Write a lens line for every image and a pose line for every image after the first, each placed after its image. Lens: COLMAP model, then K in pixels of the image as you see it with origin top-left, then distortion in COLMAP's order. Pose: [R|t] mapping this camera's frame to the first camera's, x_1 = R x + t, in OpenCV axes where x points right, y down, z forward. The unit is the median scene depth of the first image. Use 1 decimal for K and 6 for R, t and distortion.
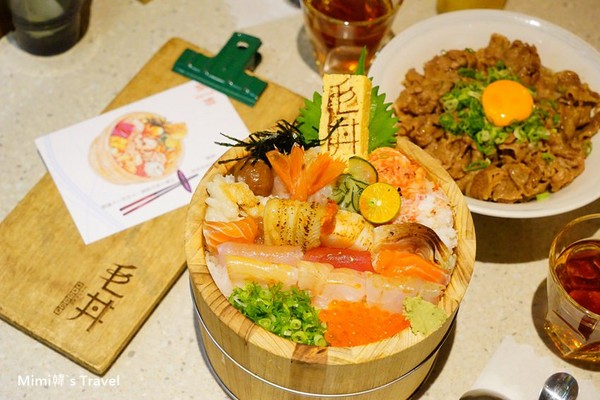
lens RADIAL K [[1060.2, 0, 300.0], [0, 1060.2, 200.0], [0, 0, 1]] dist [-0.023813, 0.220362]
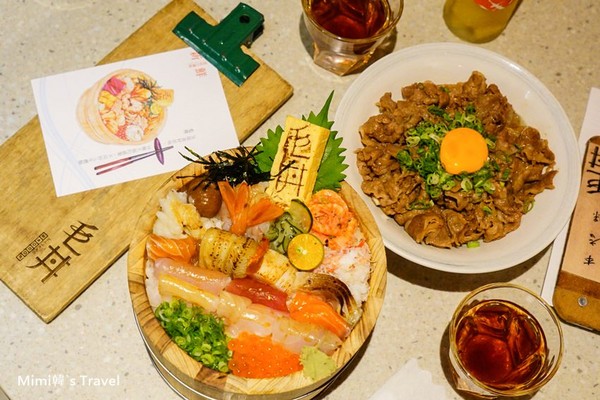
lens RADIAL K [[1149.5, 0, 332.9], [0, 1149.5, 169.2], [0, 0, 1]] dist [-0.002263, -0.031783]
pose [[0.977730, 0.209720, -0.007781, 0.080243], [-0.204694, 0.961166, 0.185093, -0.265026], [0.046297, -0.179378, 0.982690, -0.150334]]
